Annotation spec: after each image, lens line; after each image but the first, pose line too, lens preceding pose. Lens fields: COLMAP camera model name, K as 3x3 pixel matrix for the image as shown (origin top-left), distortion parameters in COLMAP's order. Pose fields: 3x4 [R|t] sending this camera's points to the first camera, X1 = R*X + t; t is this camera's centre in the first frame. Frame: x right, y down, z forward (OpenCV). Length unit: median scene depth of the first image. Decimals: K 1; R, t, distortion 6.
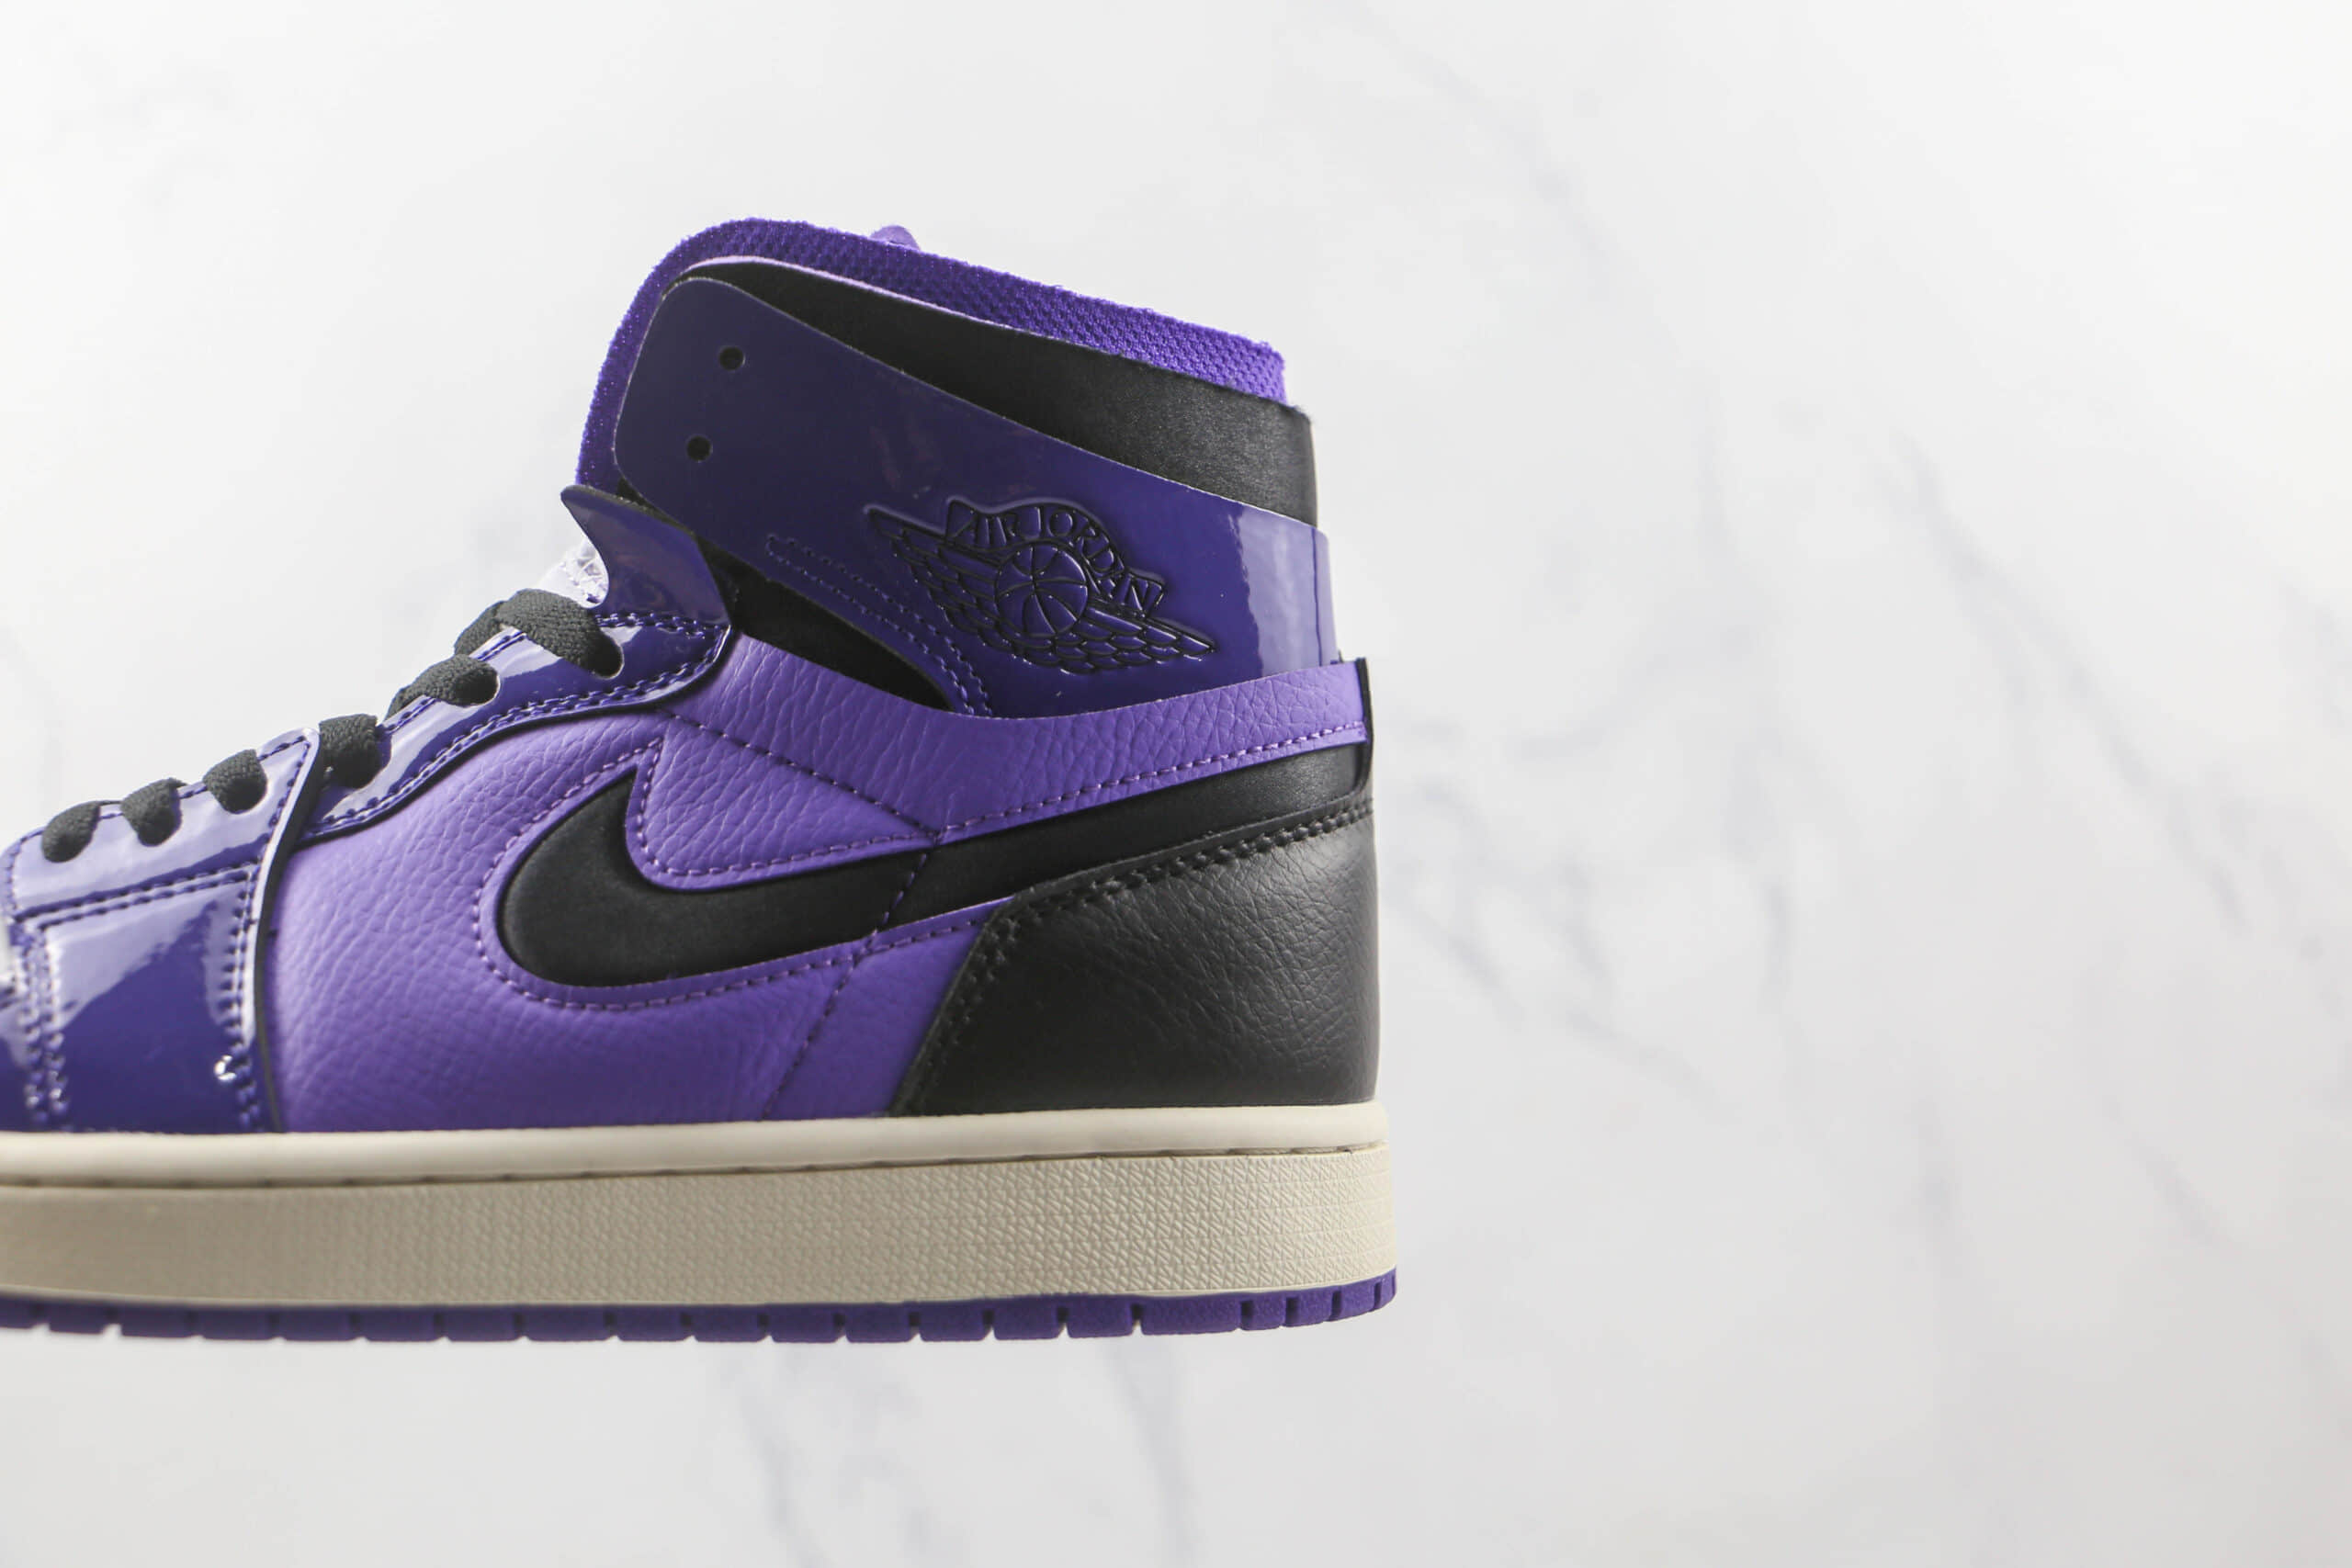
lens RADIAL K [[2307.8, 0, 1176.0], [0, 2307.8, 784.0], [0, 0, 1]] dist [-0.080132, 0.010447]
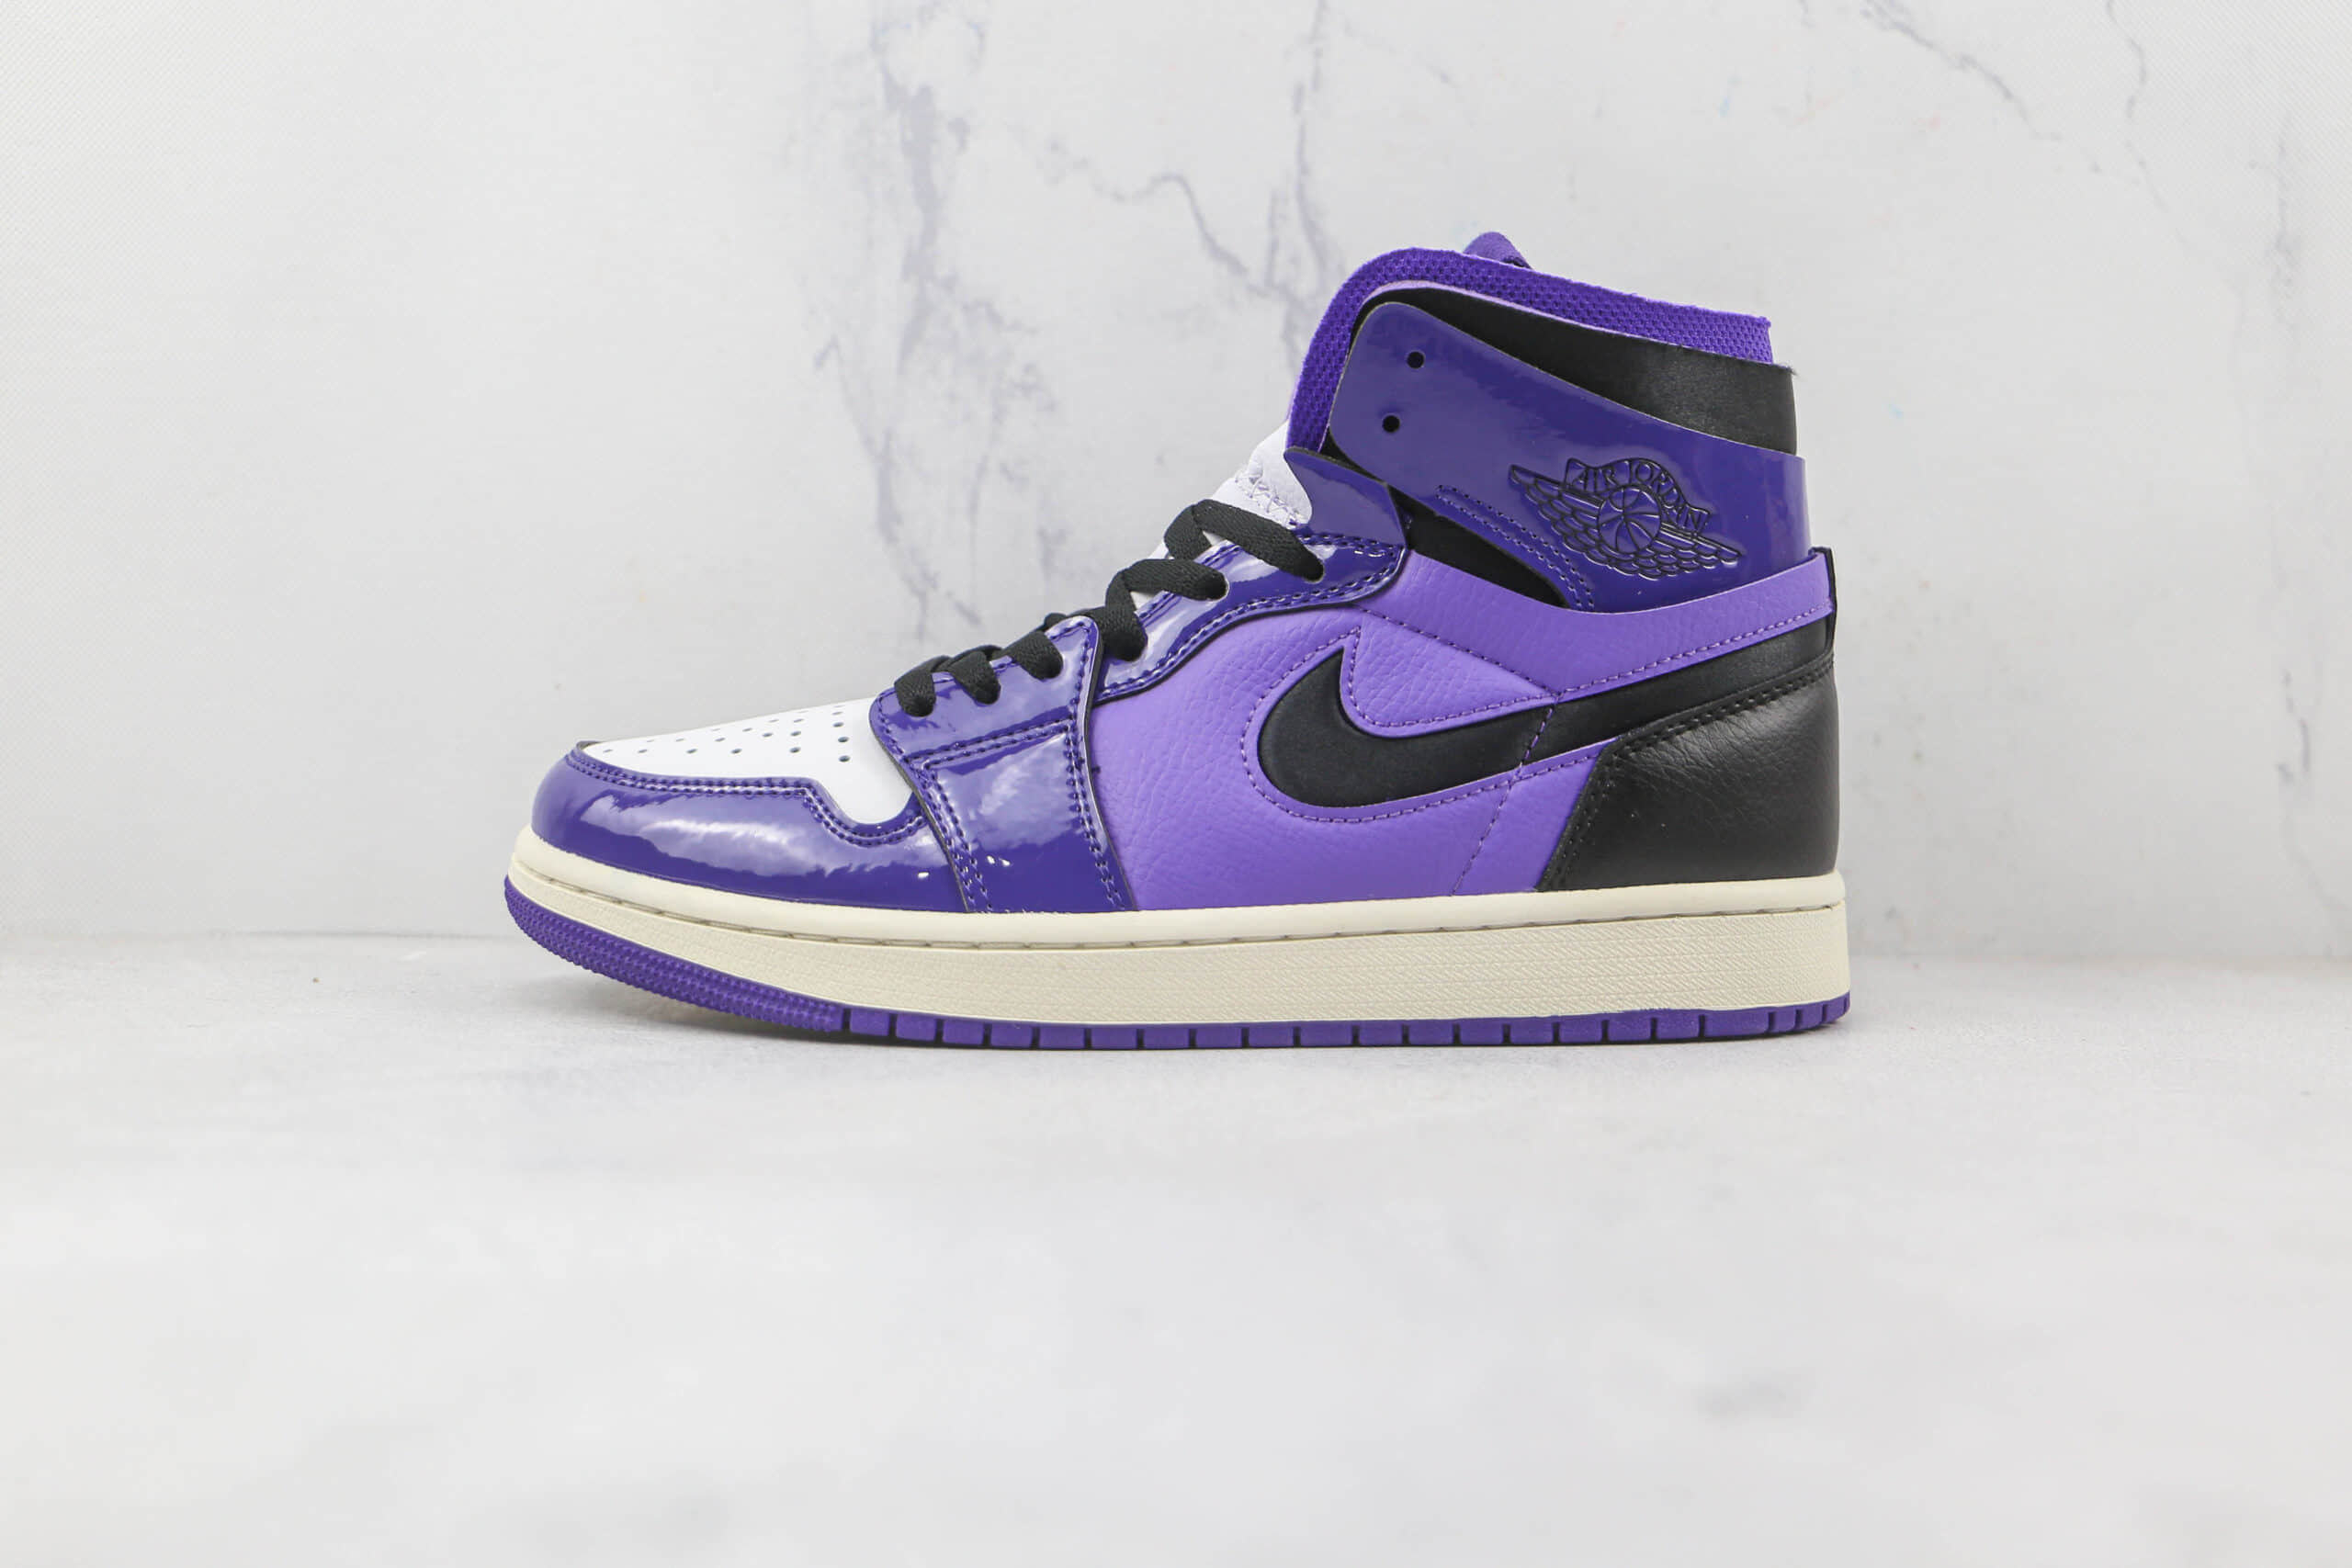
lens RADIAL K [[2307.8, 0, 1176.0], [0, 2307.8, 784.0], [0, 0, 1]] dist [-0.080132, 0.010447]
pose [[0.999035, -0.008128, -0.043161, -0.276816], [0.013942, 0.990588, 0.136168, -0.119654], [0.041648, -0.136638, 0.989745, -0.426723]]
